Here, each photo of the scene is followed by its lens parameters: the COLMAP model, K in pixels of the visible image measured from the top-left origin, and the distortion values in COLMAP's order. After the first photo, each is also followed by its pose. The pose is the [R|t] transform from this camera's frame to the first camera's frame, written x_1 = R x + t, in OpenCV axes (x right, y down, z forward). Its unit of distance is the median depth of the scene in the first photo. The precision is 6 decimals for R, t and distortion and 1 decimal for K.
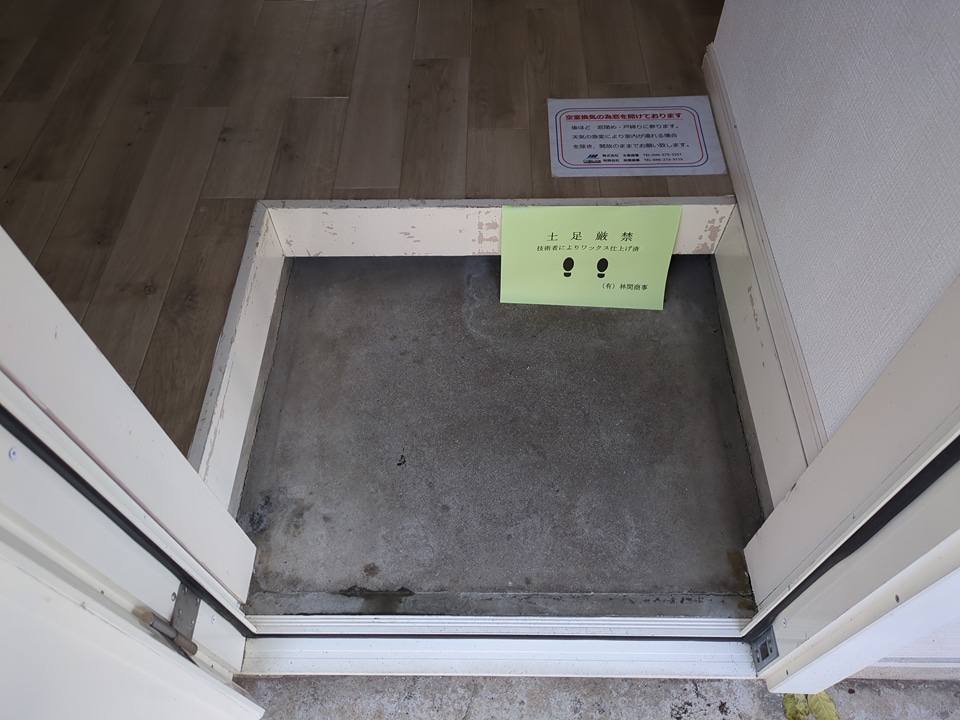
lens RADIAL K [[723.7, 0, 448.9], [0, 723.7, 391.9], [0, 0, 1]] dist [0.040308, -0.029908]
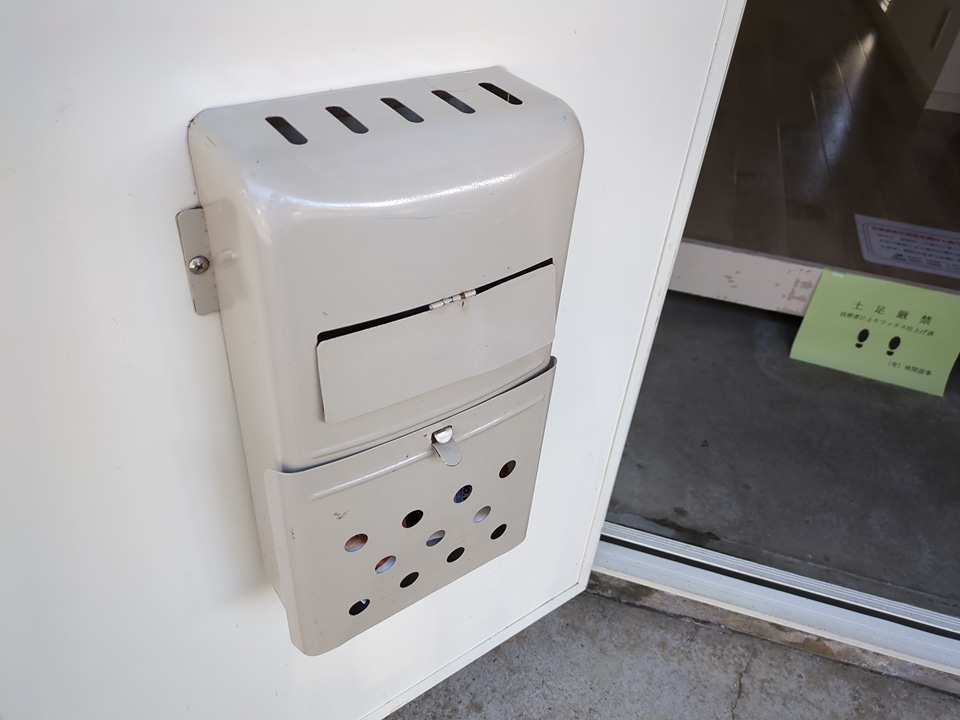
lens RADIAL K [[723.7, 0, 480.8], [0, 723.7, 358.4], [0, 0, 1]] dist [0.040308, -0.029908]
pose [[0.959673, 0.239289, -0.147541, -0.284884], [-0.271018, 0.926946, -0.259460, 0.386549], [0.074677, 0.288983, 0.954417, -0.164373]]
